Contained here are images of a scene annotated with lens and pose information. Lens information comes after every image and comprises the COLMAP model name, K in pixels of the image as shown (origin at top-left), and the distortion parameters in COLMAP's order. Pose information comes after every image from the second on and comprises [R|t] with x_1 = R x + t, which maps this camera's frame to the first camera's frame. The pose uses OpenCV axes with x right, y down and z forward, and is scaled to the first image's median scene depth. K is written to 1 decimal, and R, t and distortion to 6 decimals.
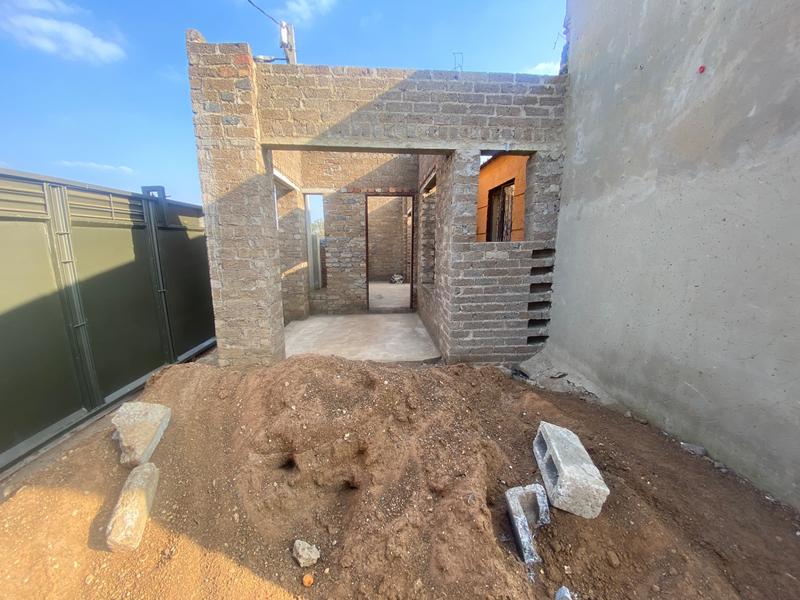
lens RADIAL K [[320.0, 0, 400.0], [0, 320.0, 300.0], [0, 0, 1]] dist [0.016300, -0.020261]
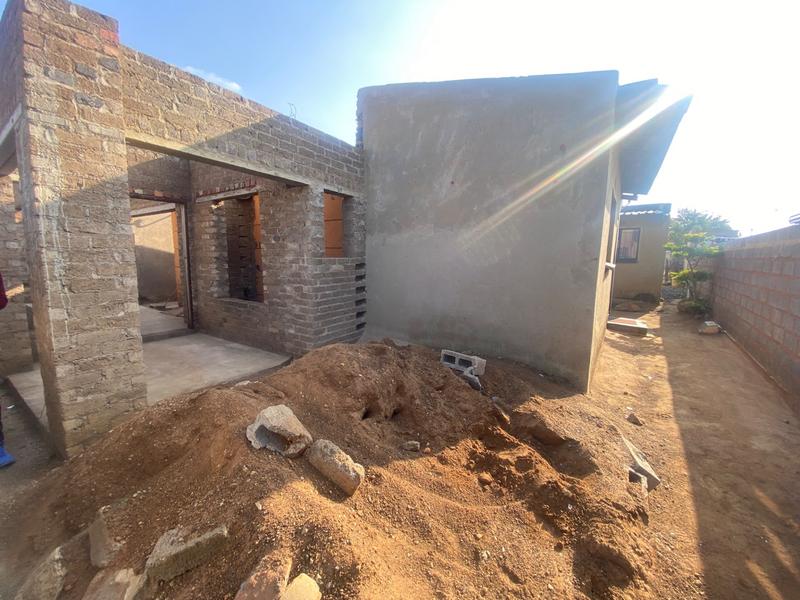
lens RADIAL K [[320.0, 0, 400.0], [0, 320.0, 300.0], [0, 0, 1]] dist [0.016300, -0.020261]
pose [[0.605259, -0.093364, 0.790535, -0.656781], [0.122267, 0.992217, 0.023572, -0.005214], [-0.786583, 0.082389, 0.611964, -0.018670]]
